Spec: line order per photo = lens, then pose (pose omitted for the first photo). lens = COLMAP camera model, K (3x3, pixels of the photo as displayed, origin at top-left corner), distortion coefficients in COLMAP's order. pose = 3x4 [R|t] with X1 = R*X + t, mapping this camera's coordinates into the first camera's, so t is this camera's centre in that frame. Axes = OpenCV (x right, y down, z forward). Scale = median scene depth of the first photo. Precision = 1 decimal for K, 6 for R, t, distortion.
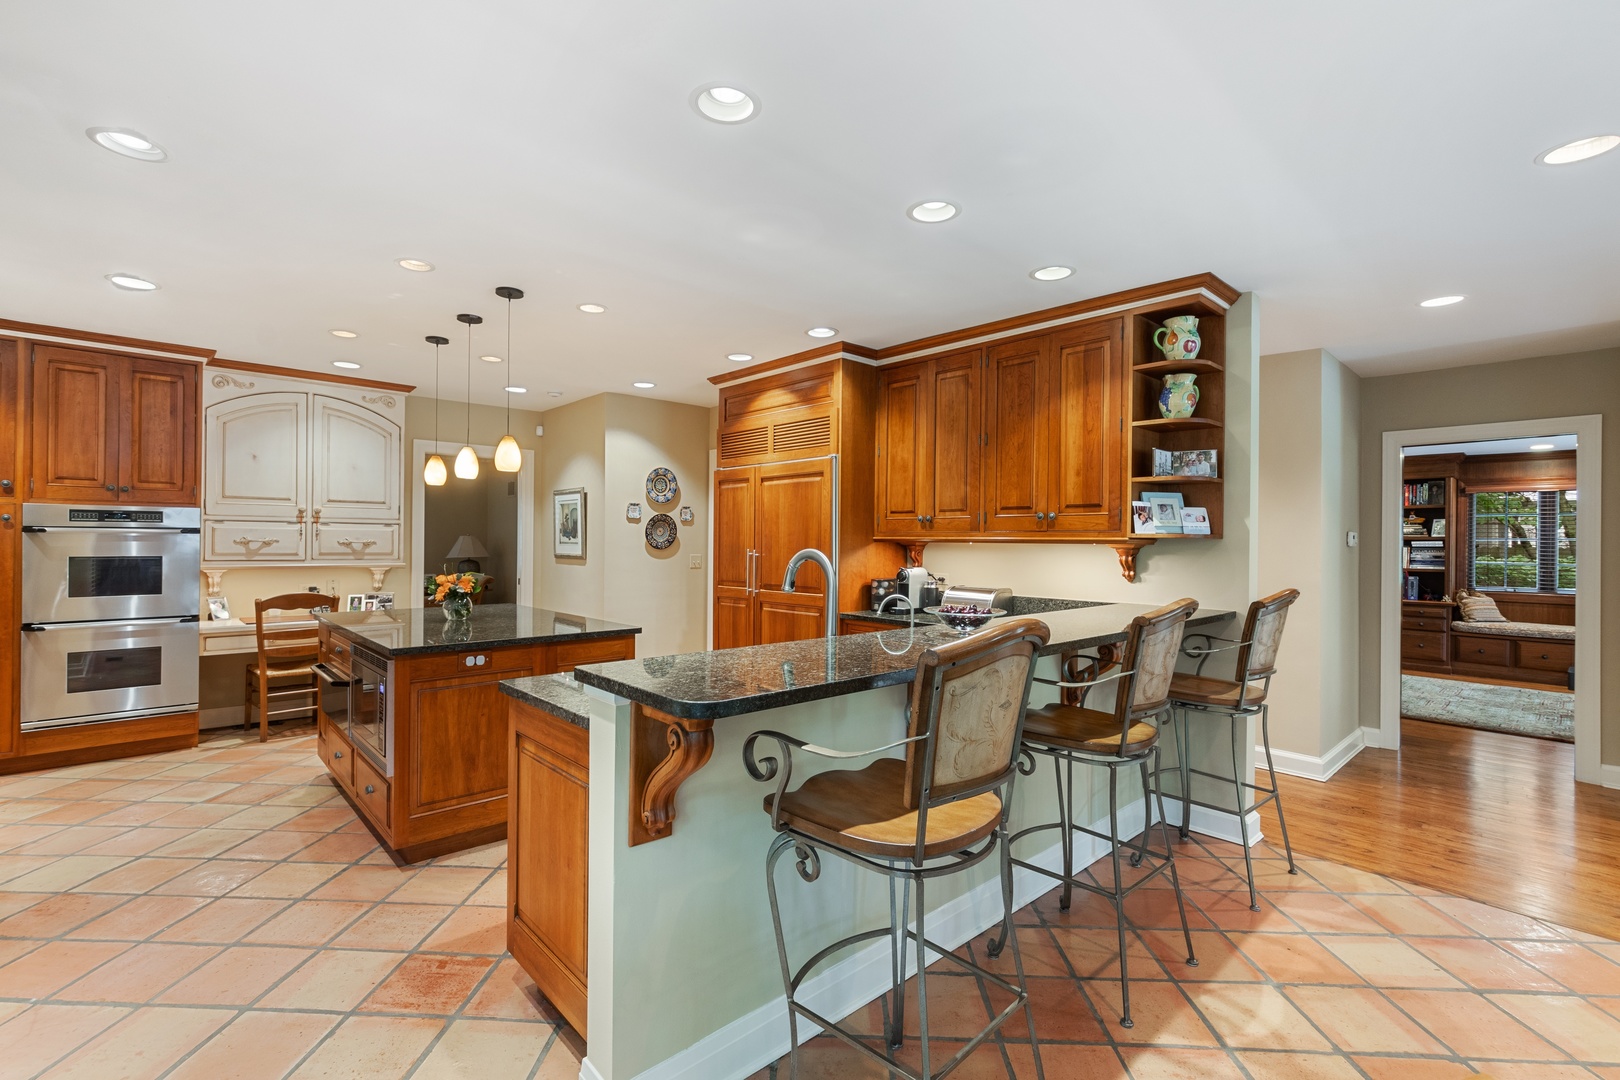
lens RADIAL K [[723.2, 0, 806.3], [0, 723.2, 547.5], [0, 0, 1]] dist [-0.001519, 0.000335]
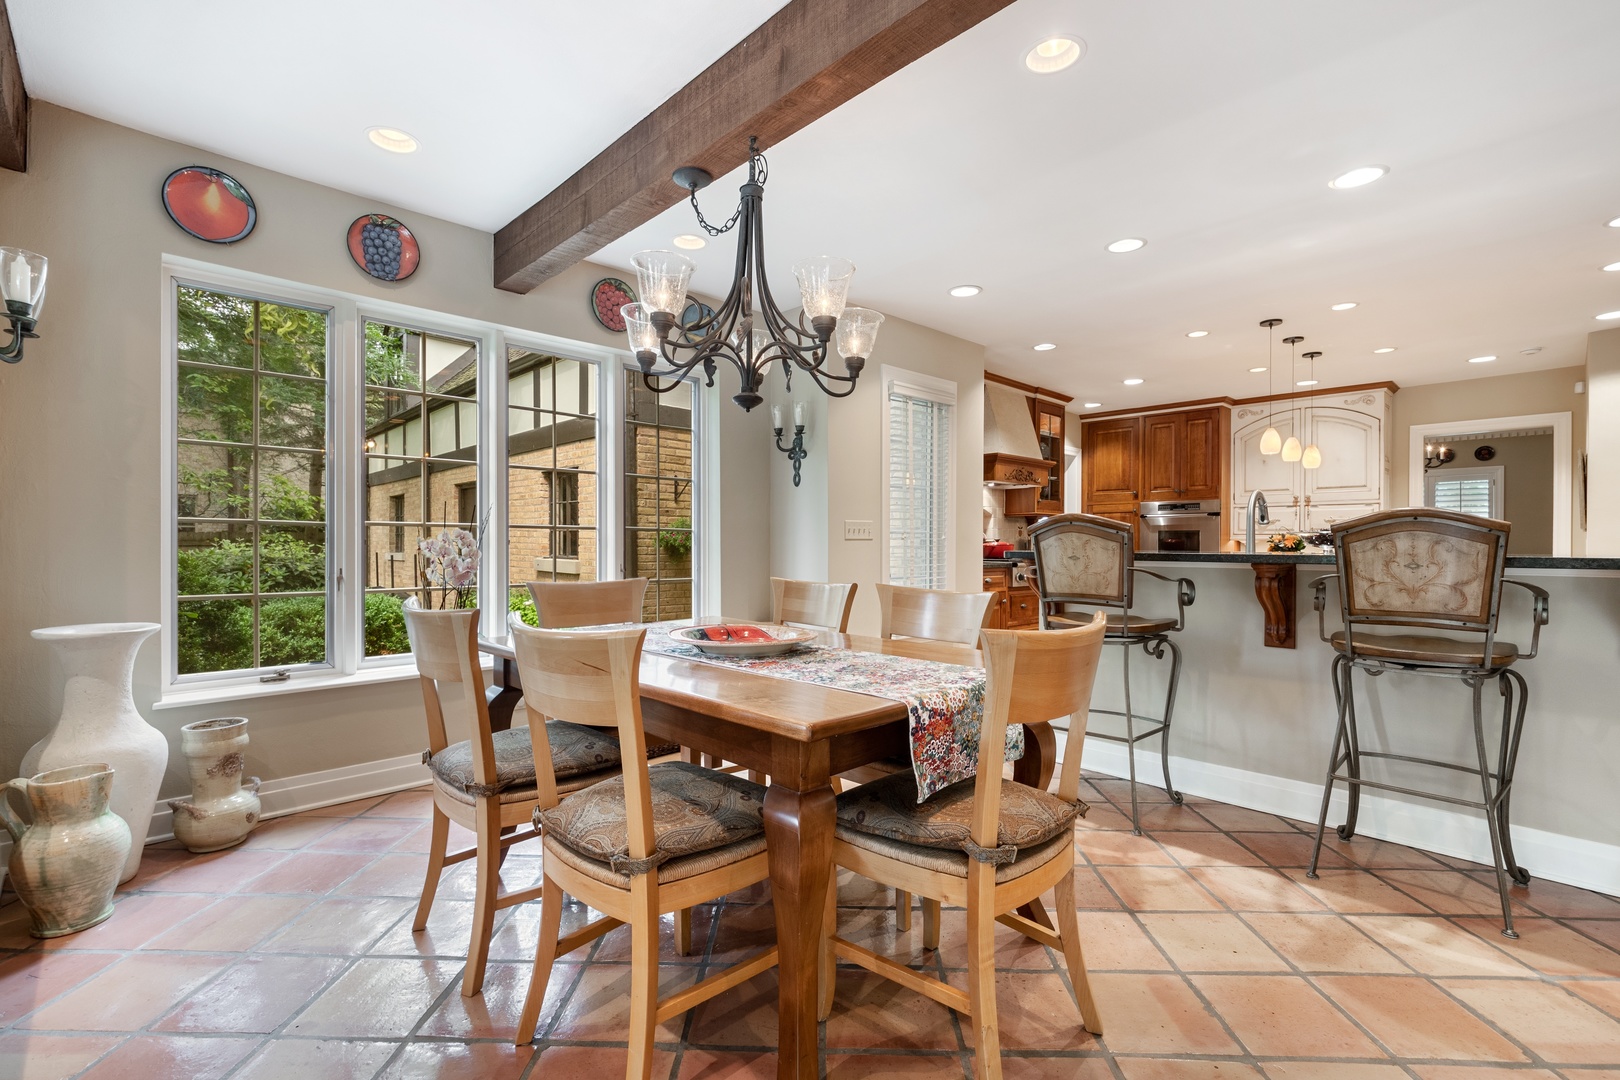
lens RADIAL K [[723.2, 0, 805.6], [0, 723.2, 543.8], [0, 0, 1]] dist [-0.001519, 0.000335]
pose [[0.019827, -0.008822, -0.999764, 0.721158], [-0.015825, 0.999833, -0.009136, 0.071958], [0.999678, 0.016002, 0.019684, 0.077289]]
